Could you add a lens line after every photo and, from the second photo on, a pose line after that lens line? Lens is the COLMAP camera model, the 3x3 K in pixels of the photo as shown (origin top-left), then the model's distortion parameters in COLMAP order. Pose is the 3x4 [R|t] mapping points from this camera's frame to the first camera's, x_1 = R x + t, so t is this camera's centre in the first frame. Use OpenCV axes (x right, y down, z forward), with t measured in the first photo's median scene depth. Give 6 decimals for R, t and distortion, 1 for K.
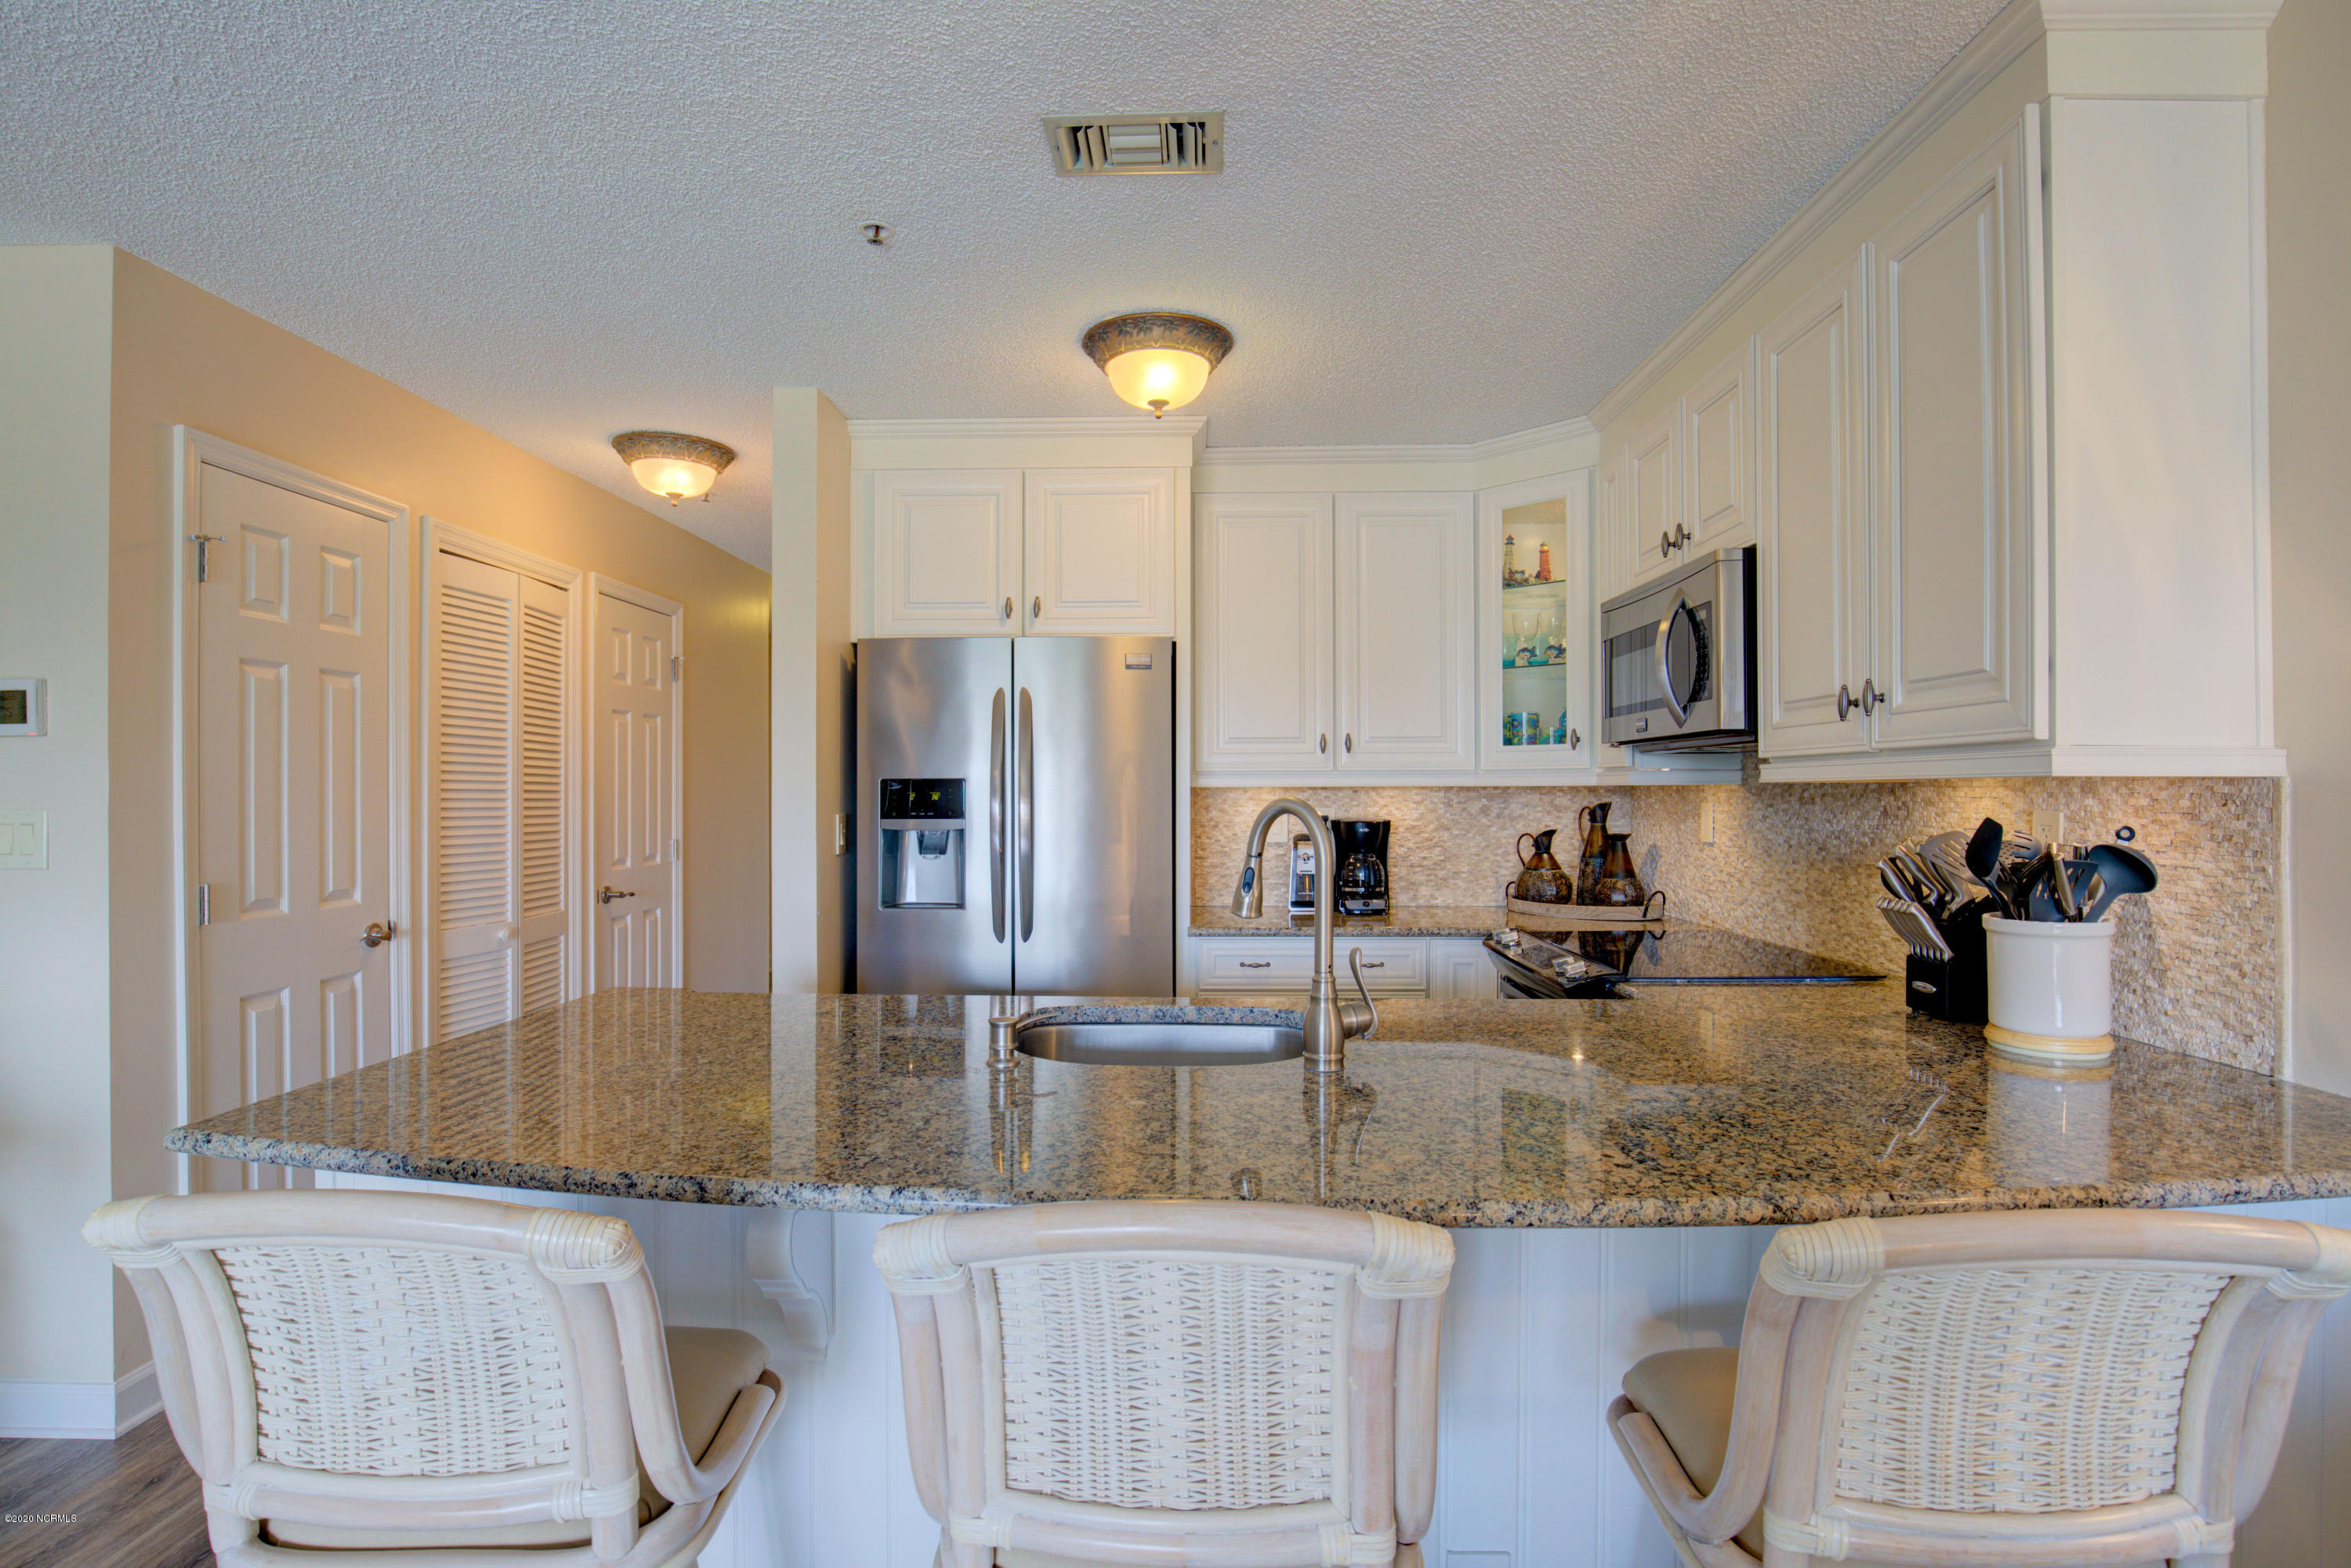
lens RADIAL K [[1142.7, 0, 1194.0], [0, 1142.7, 780.7], [0, 0, 1]] dist [-0.025311, 0.000991]
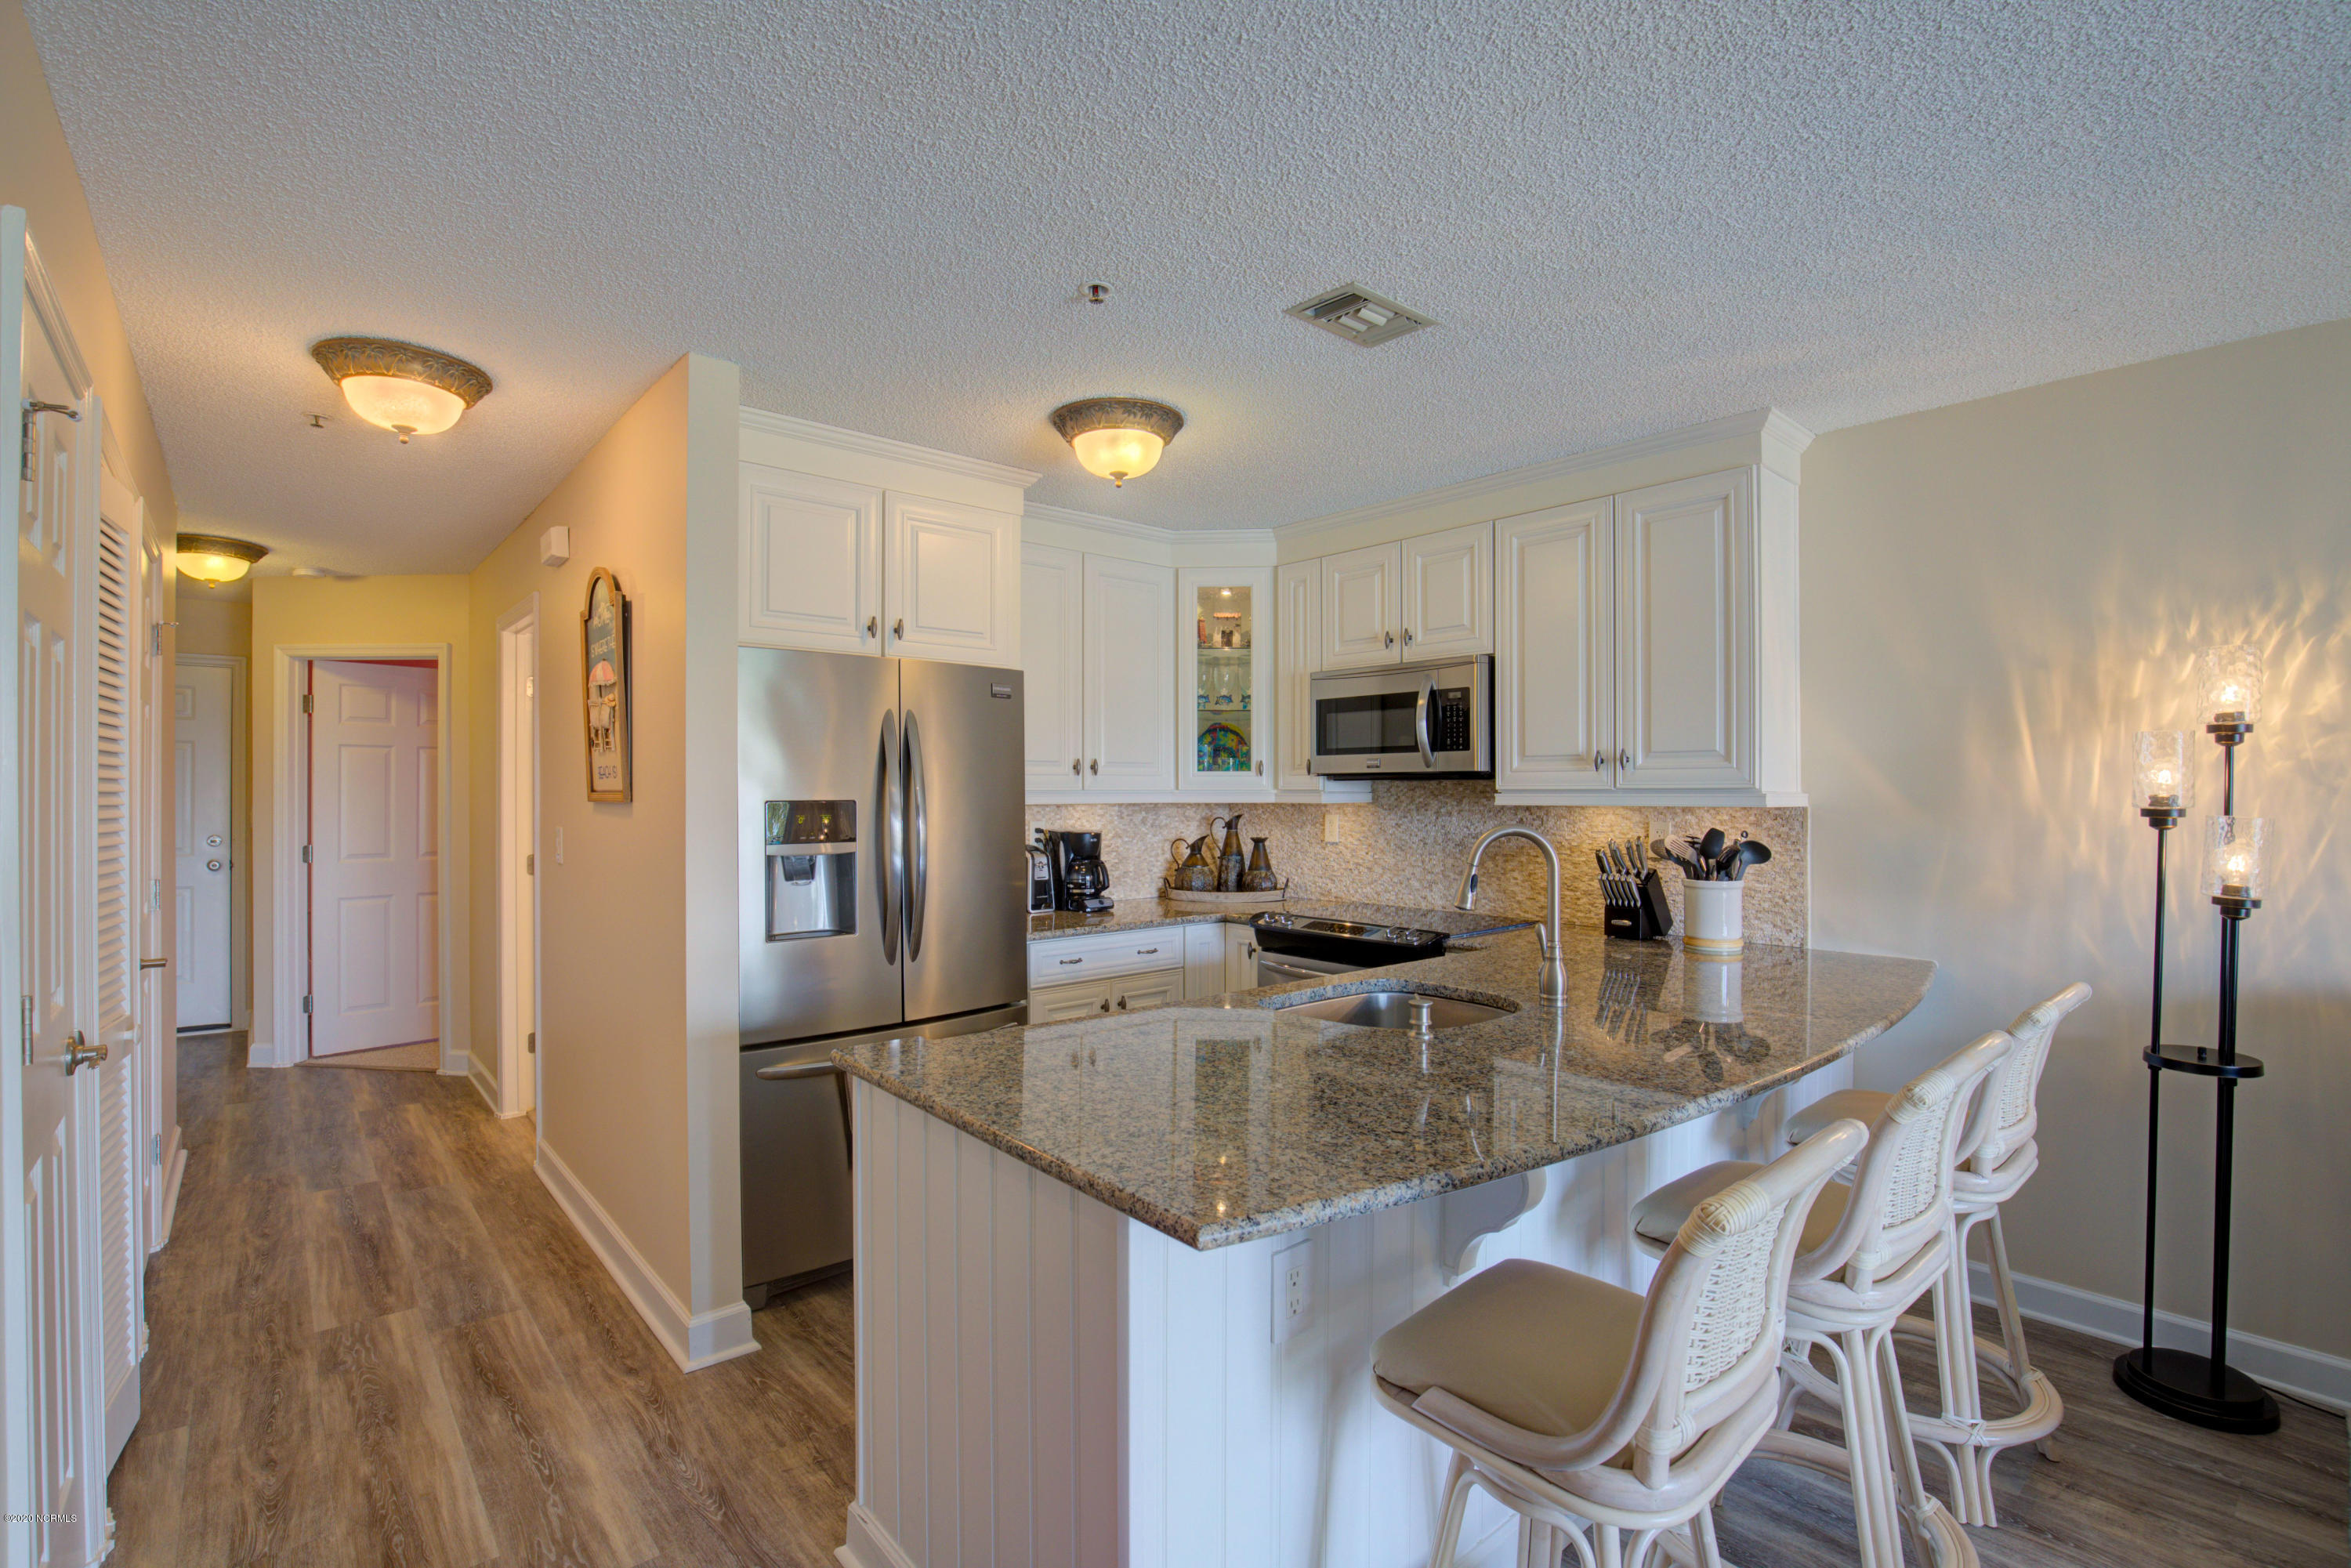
lens RADIAL K [[1067.9, 0, 1172.6], [0, 1067.9, 783.1], [0, 0, 1]] dist [-0.035892, 0.006236]
pose [[0.744655, 0.005193, 0.667429, -0.596877], [-0.007249, 0.999974, 0.000307, -0.018856], [-0.667410, -0.005067, 0.744673, 0.144018]]
